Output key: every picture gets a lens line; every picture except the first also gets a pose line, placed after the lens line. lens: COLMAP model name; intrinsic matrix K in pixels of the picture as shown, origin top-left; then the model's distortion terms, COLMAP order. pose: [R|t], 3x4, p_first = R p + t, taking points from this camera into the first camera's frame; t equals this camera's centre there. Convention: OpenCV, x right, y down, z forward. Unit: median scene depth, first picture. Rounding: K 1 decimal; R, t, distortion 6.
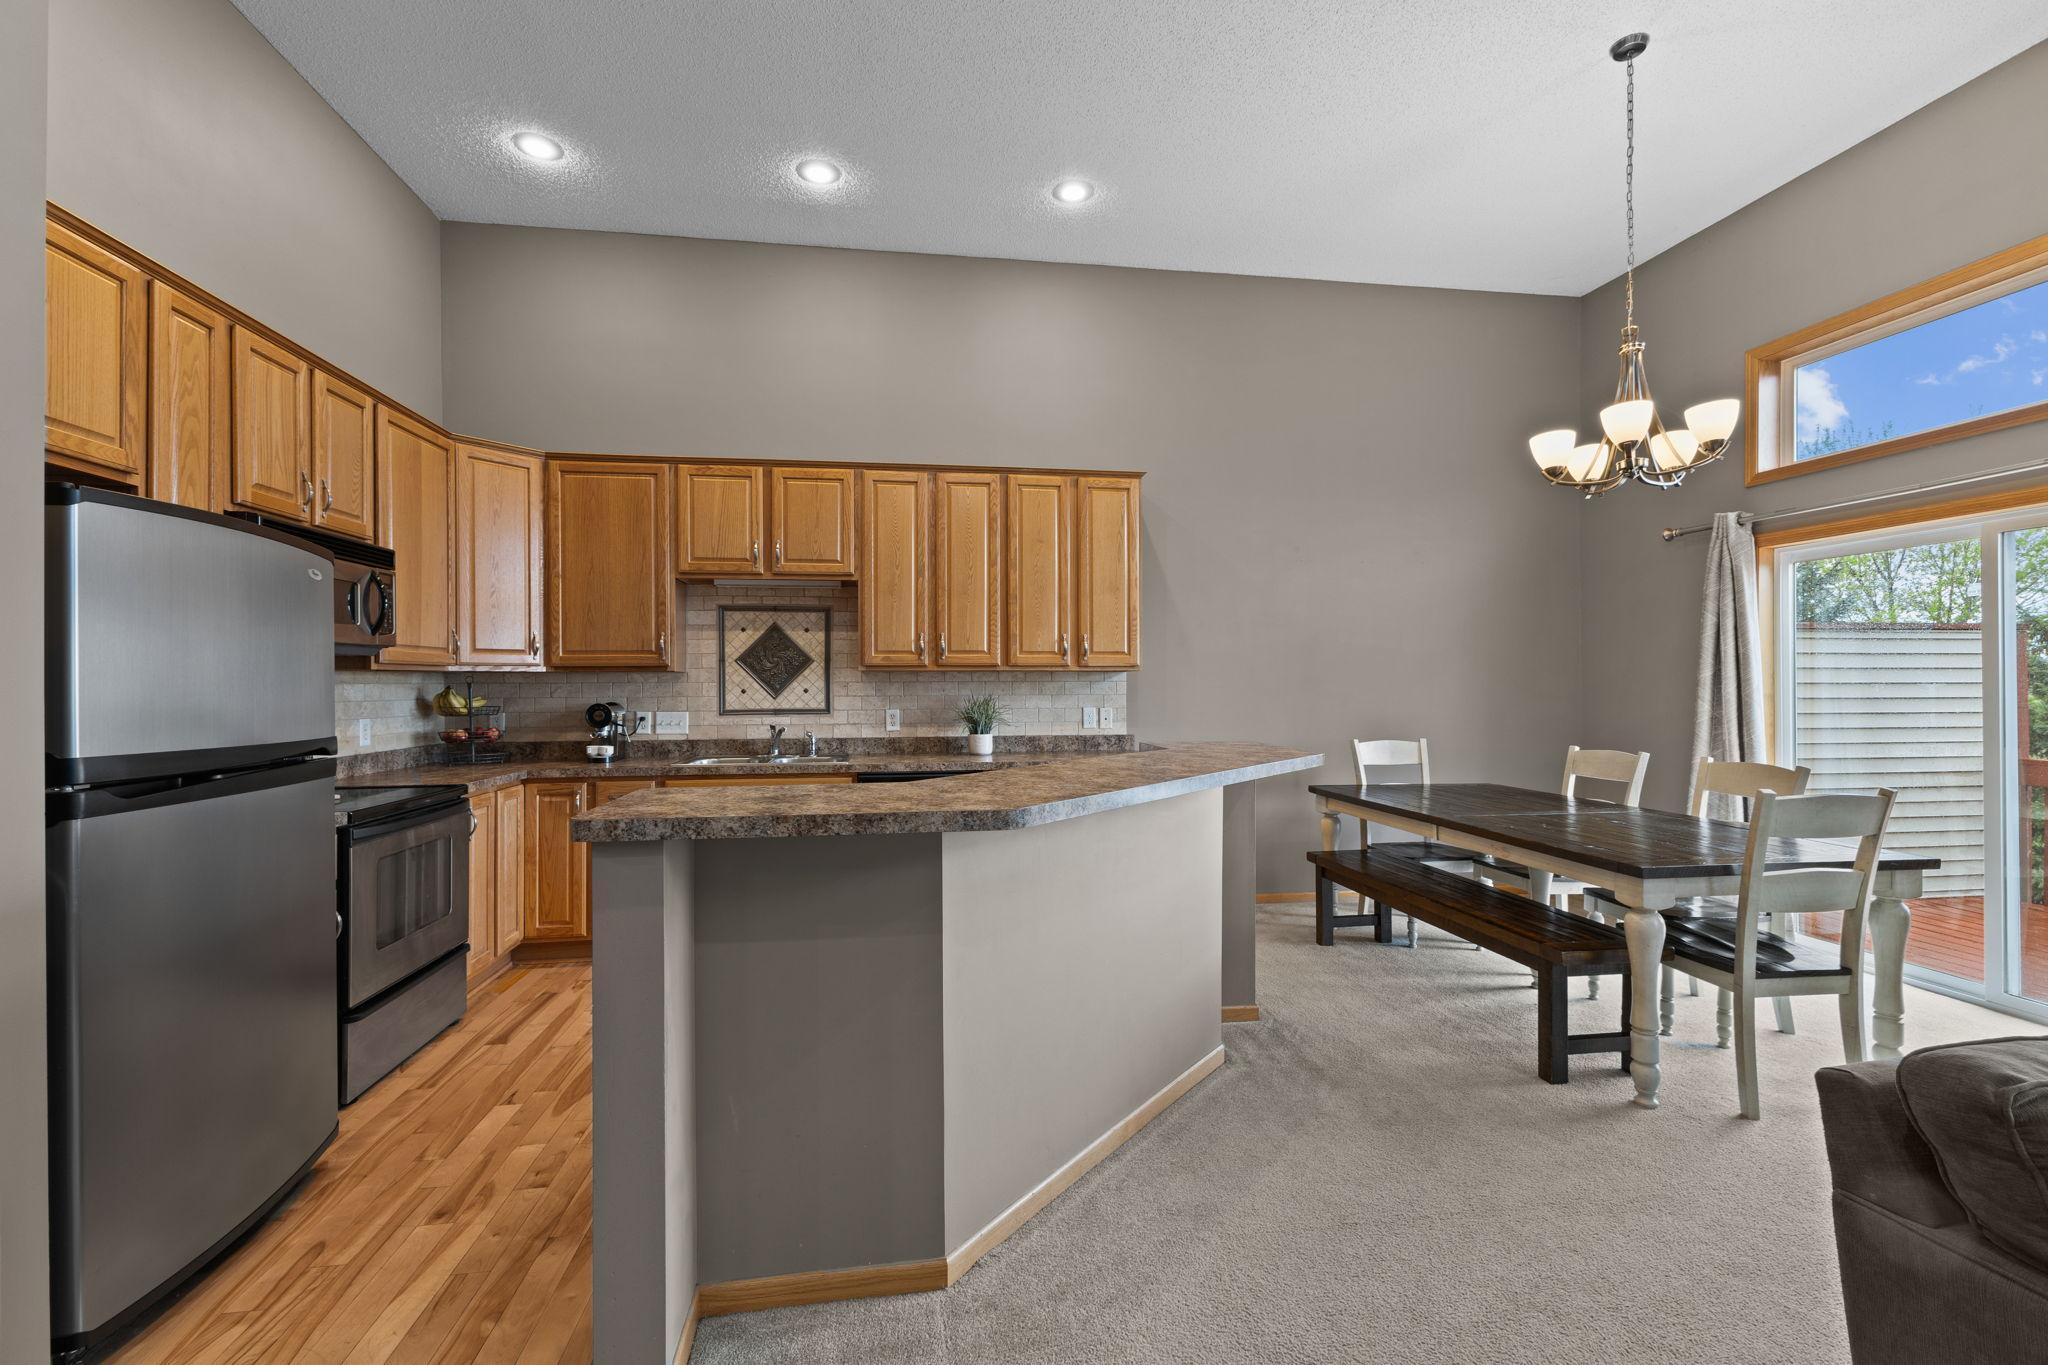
lens RADIAL K [[871.9, 0, 1017.7], [0, 871.9, 682.4], [0, 0, 1]] dist [0.000834, -0.000517]
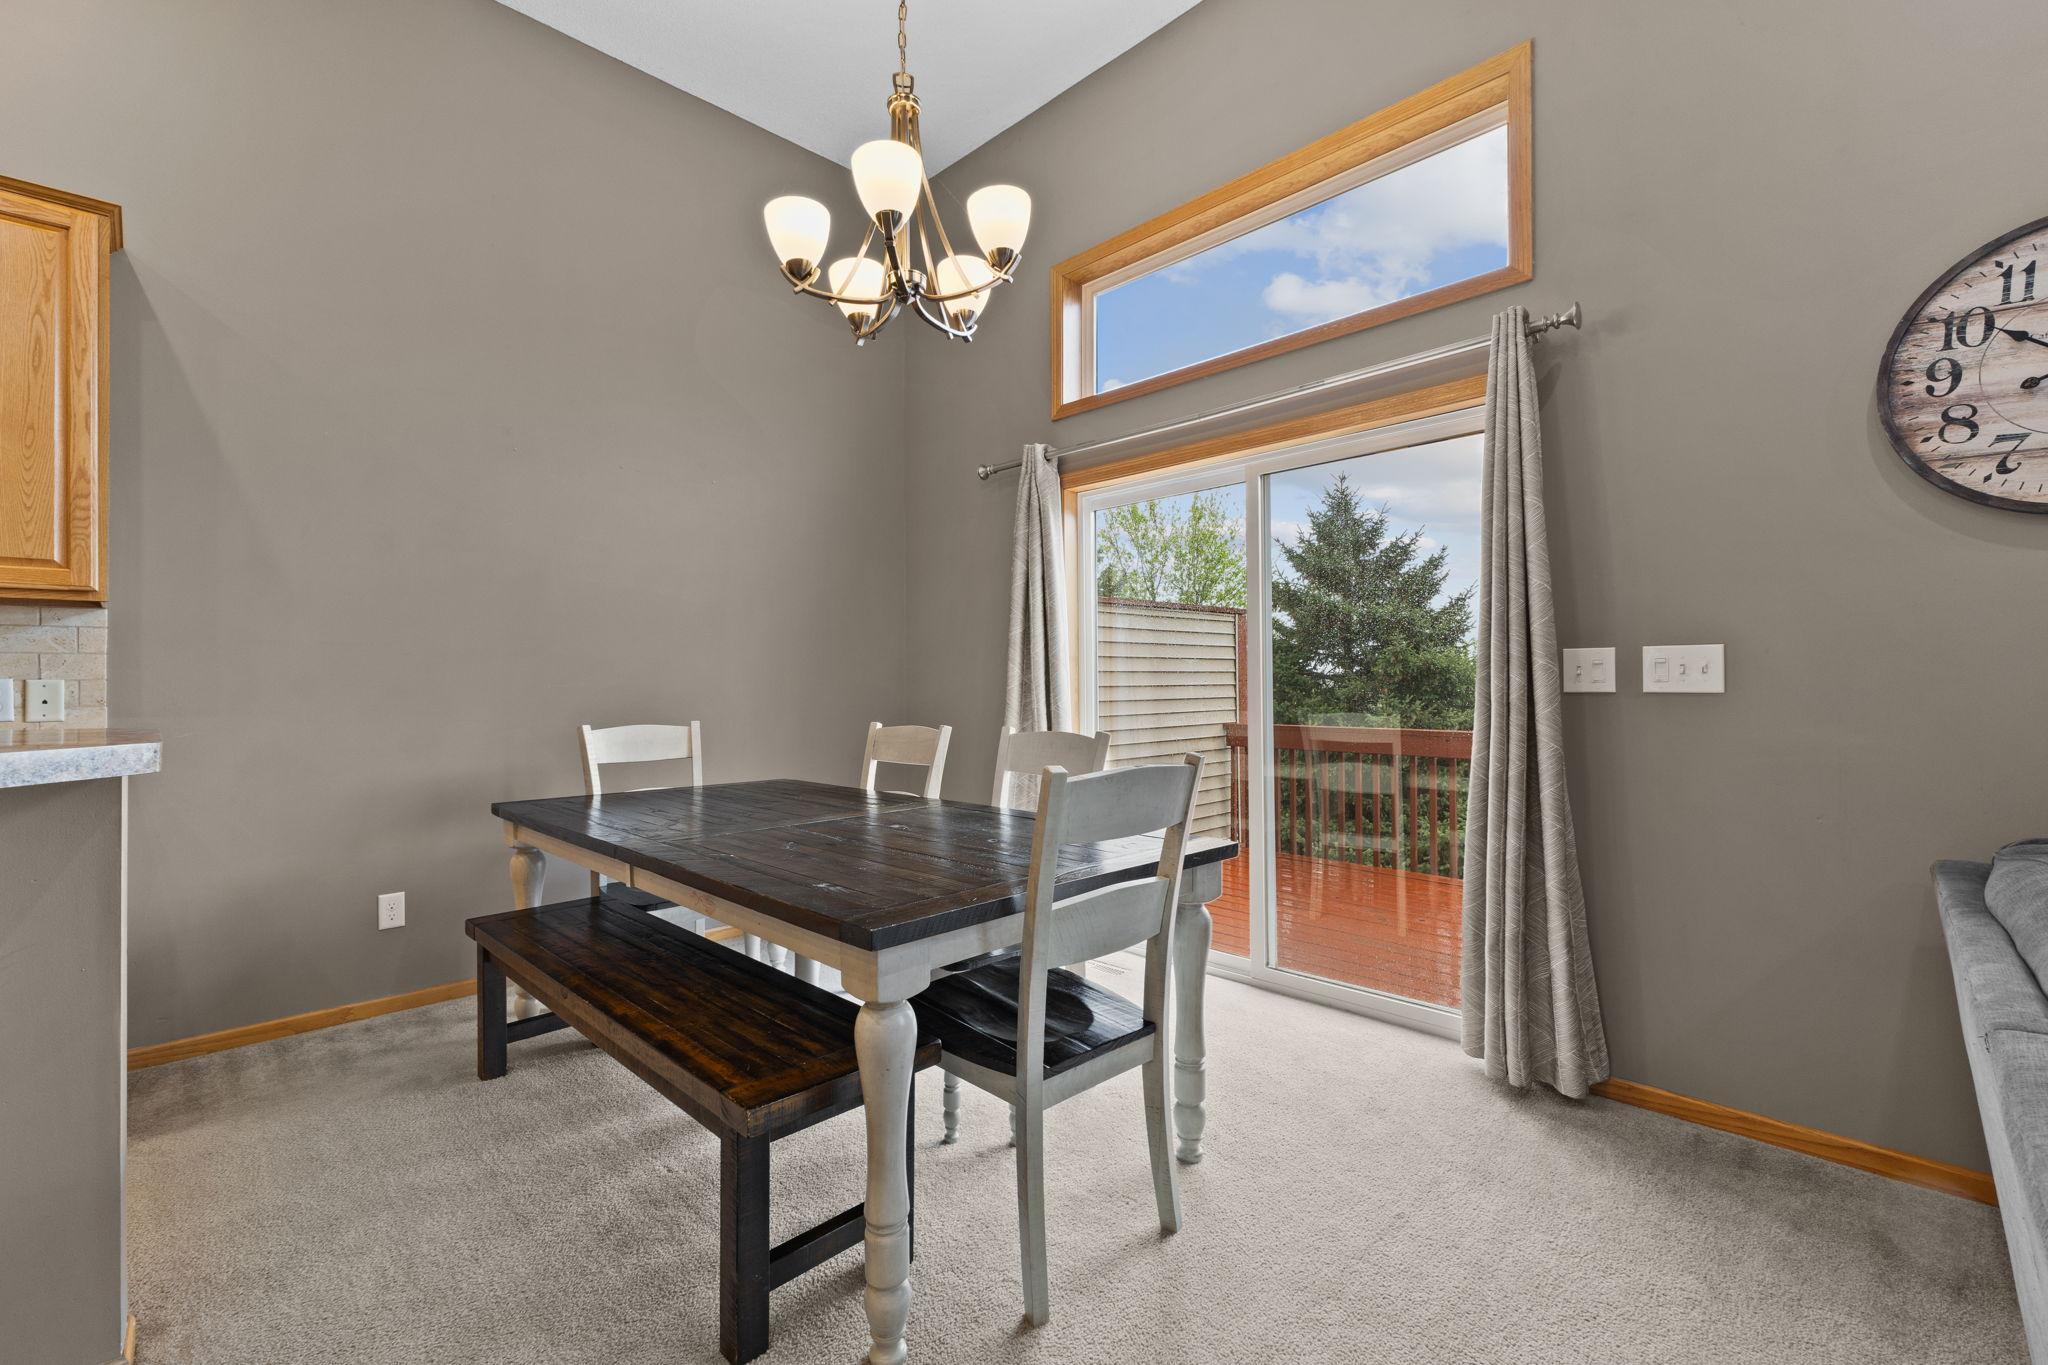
lens RADIAL K [[883.4, 0, 1031.7], [0, 883.4, 687.3], [0, 0, 1]] dist [-0.000601, -0.000748]
pose [[0.794551, -0.006991, 0.607157, 0.271055], [0.003920, 0.999972, 0.006384, 0.036838], [-0.607184, -0.002692, 0.794556, 0.299942]]
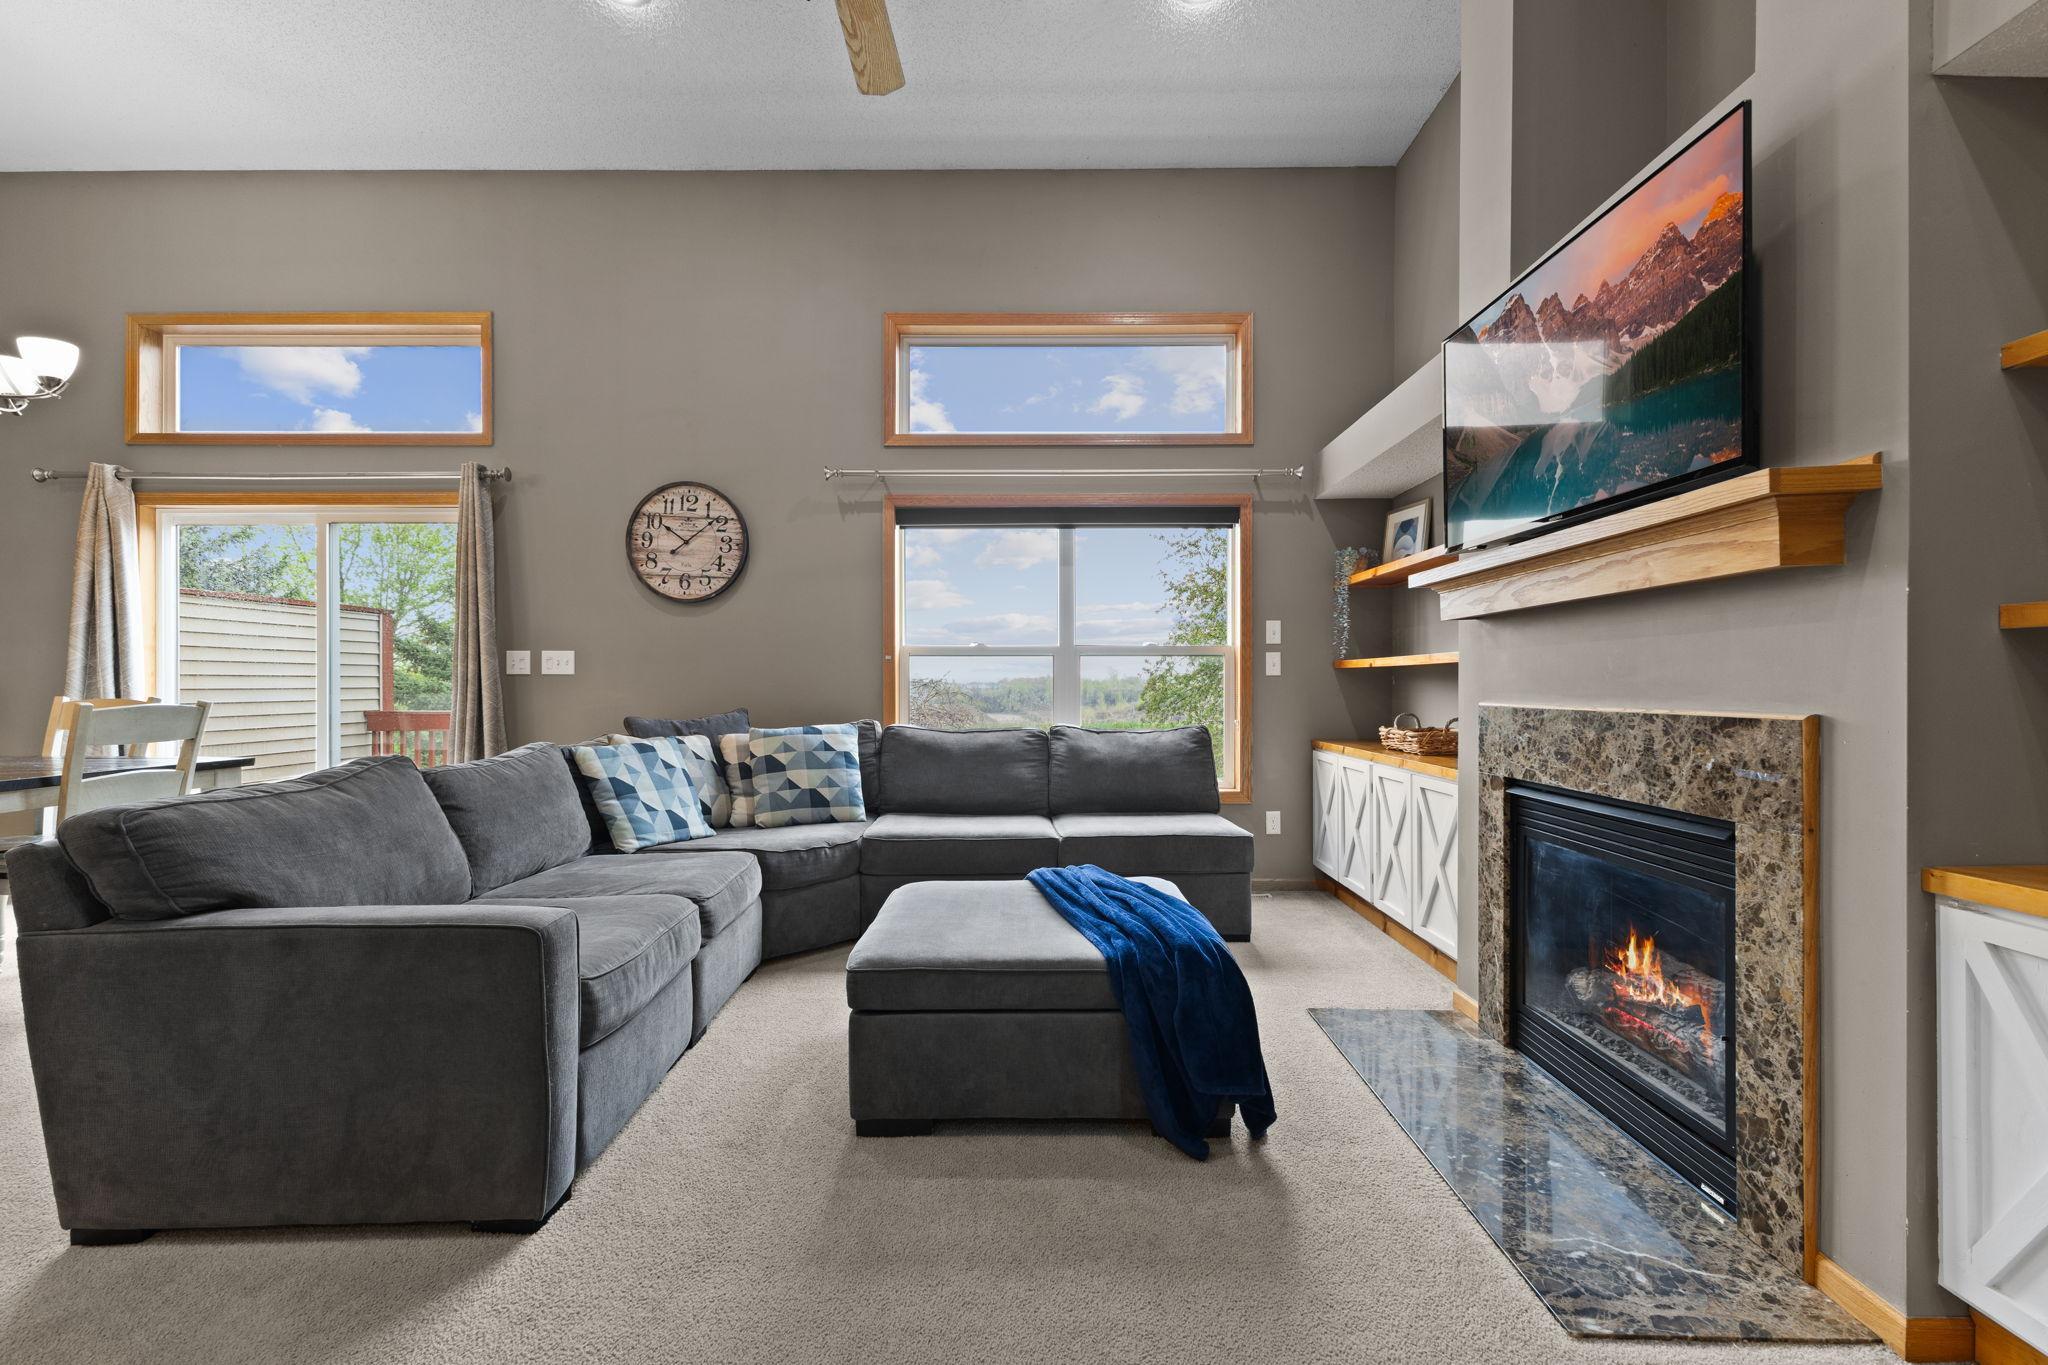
lens RADIAL K [[883.4, 0, 1031.7], [0, 883.4, 687.3], [0, 0, 1]] dist [-0.000601, -0.000748]
pose [[0.135825, -0.002718, 0.990729, -0.049937], [-0.004284, 0.999985, 0.003330, 0.053434], [-0.990724, -0.004696, 0.135811, -0.194133]]
